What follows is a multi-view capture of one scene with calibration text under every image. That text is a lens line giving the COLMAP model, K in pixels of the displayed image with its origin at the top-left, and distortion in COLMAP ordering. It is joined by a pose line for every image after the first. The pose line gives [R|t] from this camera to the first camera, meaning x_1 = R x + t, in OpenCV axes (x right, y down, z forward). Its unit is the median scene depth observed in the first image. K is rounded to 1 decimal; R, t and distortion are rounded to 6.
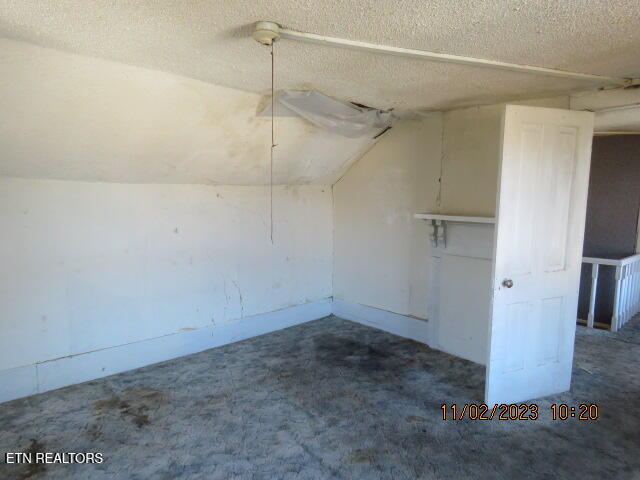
lens RADIAL K [[406.0, 0, 320.0], [0, 406.0, 240.0], [0, 0, 1]] dist [-0.014581, 0.004462]
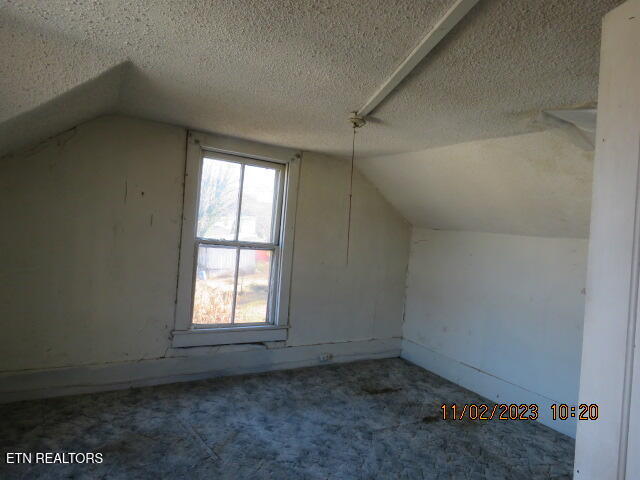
lens RADIAL K [[406.0, 0, 320.0], [0, 406.0, 240.0], [0, 0, 1]] dist [-0.014581, 0.004462]
pose [[-0.204474, -0.002666, -0.978868, 0.833488], [-0.186253, 0.981833, 0.036232, -0.076520], [0.960989, 0.189726, -0.201256, 0.798544]]
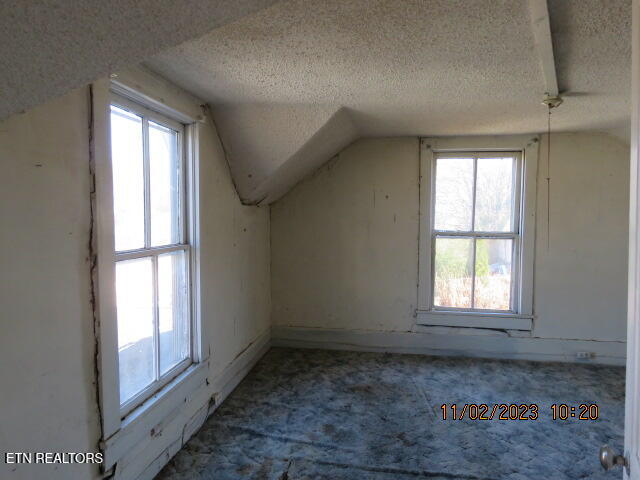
lens RADIAL K [[406.0, 0, 320.0], [0, 406.0, 240.0], [0, 0, 1]] dist [-0.014581, 0.004462]
pose [[-0.795394, 0.030471, -0.605326, 0.871790], [-0.072309, 0.986832, 0.144688, -0.114361], [0.601764, 0.158855, -0.782717, 1.085466]]
